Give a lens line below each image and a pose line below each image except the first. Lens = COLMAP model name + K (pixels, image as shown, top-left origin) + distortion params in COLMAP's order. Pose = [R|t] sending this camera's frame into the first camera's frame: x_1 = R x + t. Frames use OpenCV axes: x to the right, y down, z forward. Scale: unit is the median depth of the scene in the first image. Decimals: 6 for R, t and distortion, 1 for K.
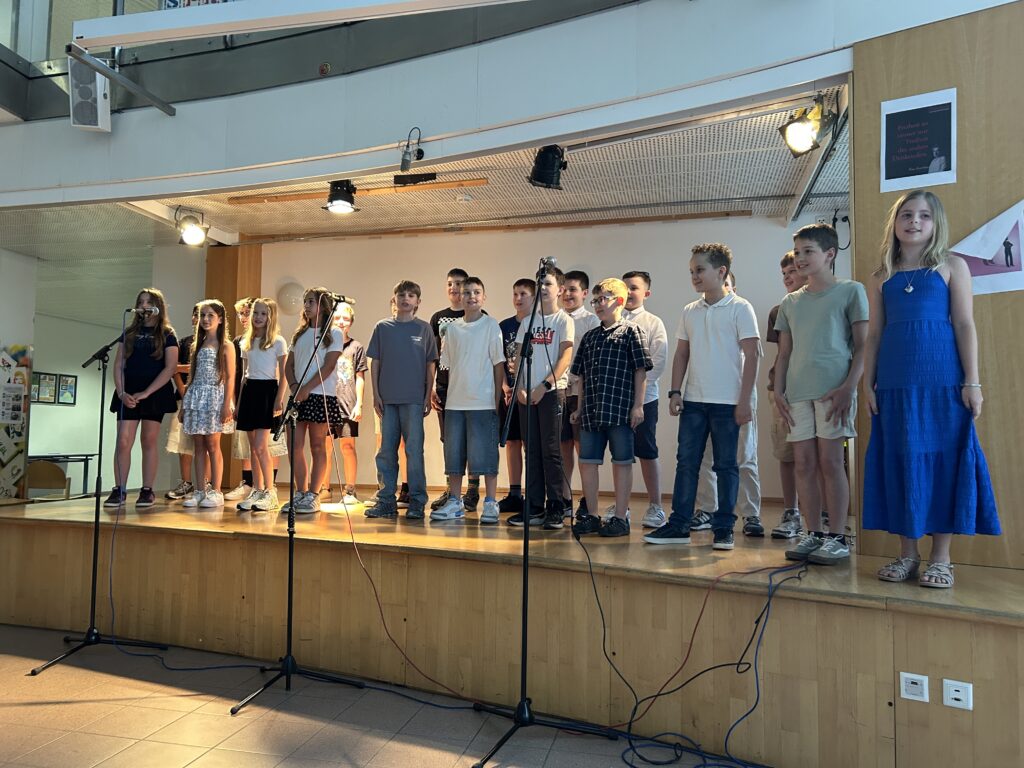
lens RADIAL K [[780.5, 0, 505.6], [0, 780.5, 387.6], [0, 0, 1]] dist [0.029601, -0.035310]
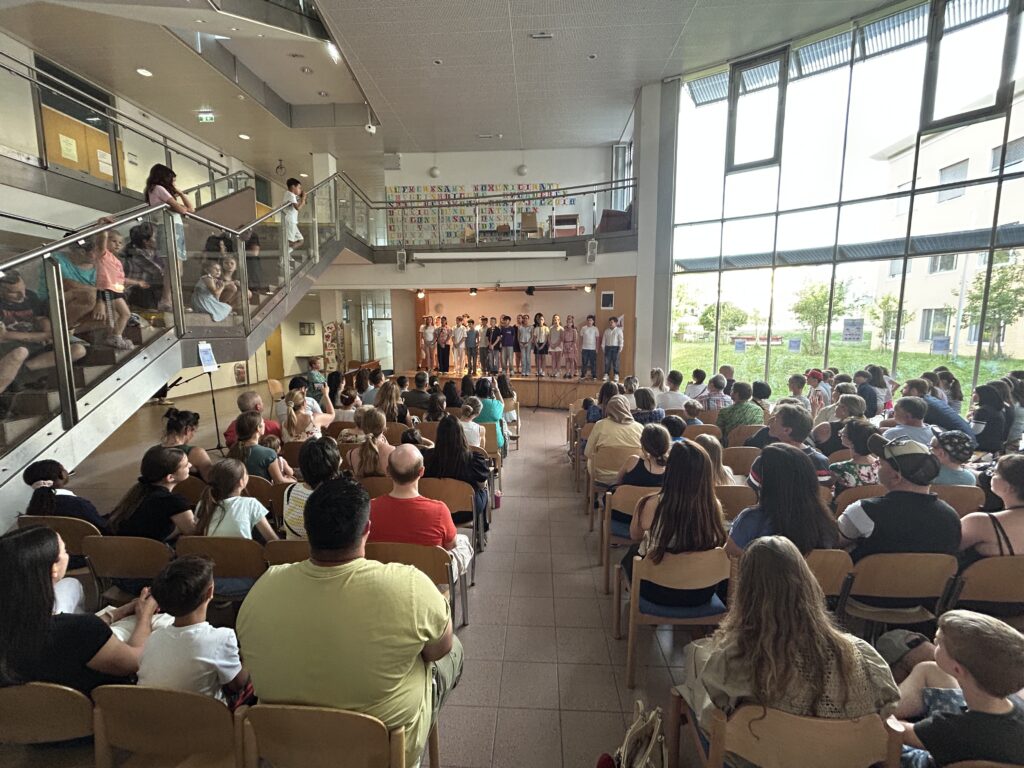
lens RADIAL K [[409.0, 0, 519.0], [0, 409.0, 380.7], [0, 0, 1]] dist [-0.003115, -0.000133]
pose [[0.985510, -0.038620, 0.165162, -0.458221], [0.007275, 0.982461, 0.186325, -0.254124], [-0.169461, -0.182423, 0.968506, -1.416857]]
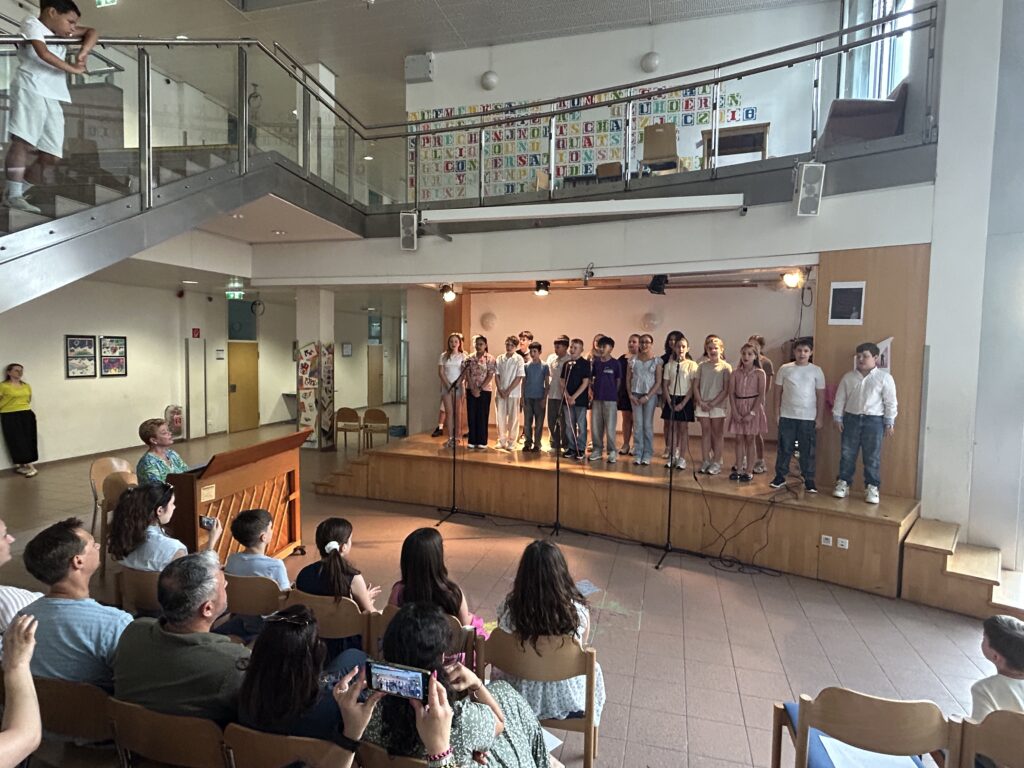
lens RADIAL K [[565.6, 0, 511.1], [0, 565.6, 389.4], [0, 0, 1]] dist [-0.018786, -0.002083]
pose [[0.998315, 0.006854, -0.057614, -0.278647], [0.000361, 0.992246, 0.124293, -0.229002], [0.058019, -0.124104, 0.990571, -0.556686]]
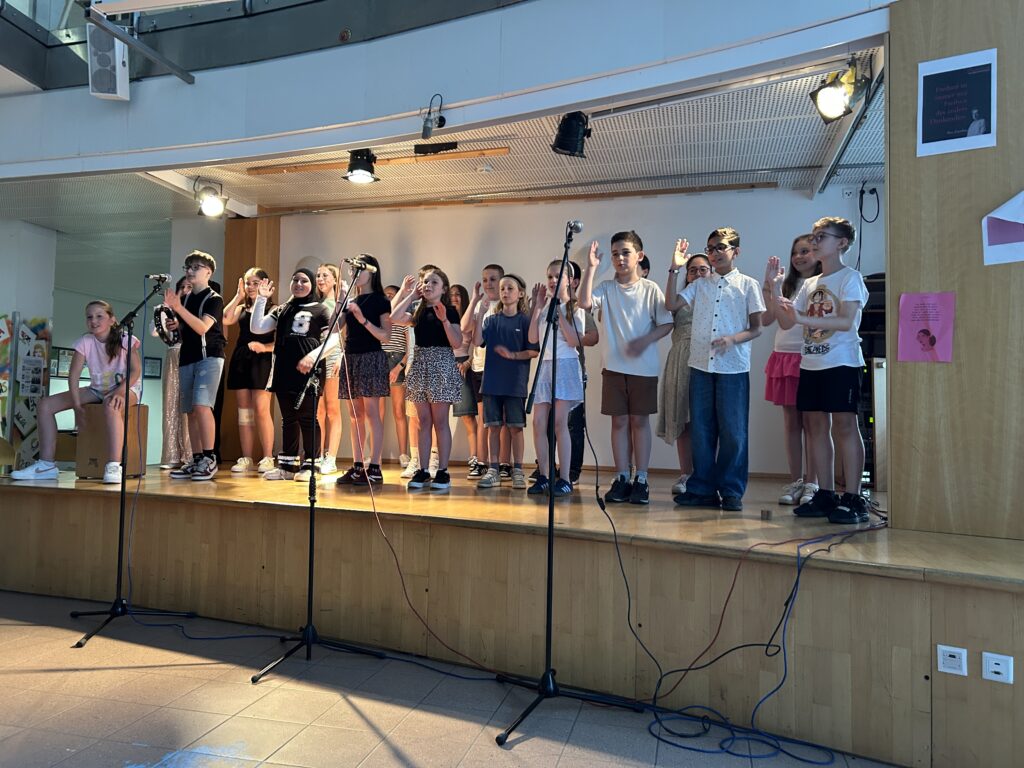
lens RADIAL K [[780.5, 0, 510.4], [0, 780.5, 378.0], [0, 0, 1]] dist [0.029601, -0.035310]
pose [[0.999898, 0.005316, -0.013237, -0.009742], [-0.005143, 0.999902, 0.013007, 0.013278], [0.013305, -0.012937, 0.999828, 0.014825]]
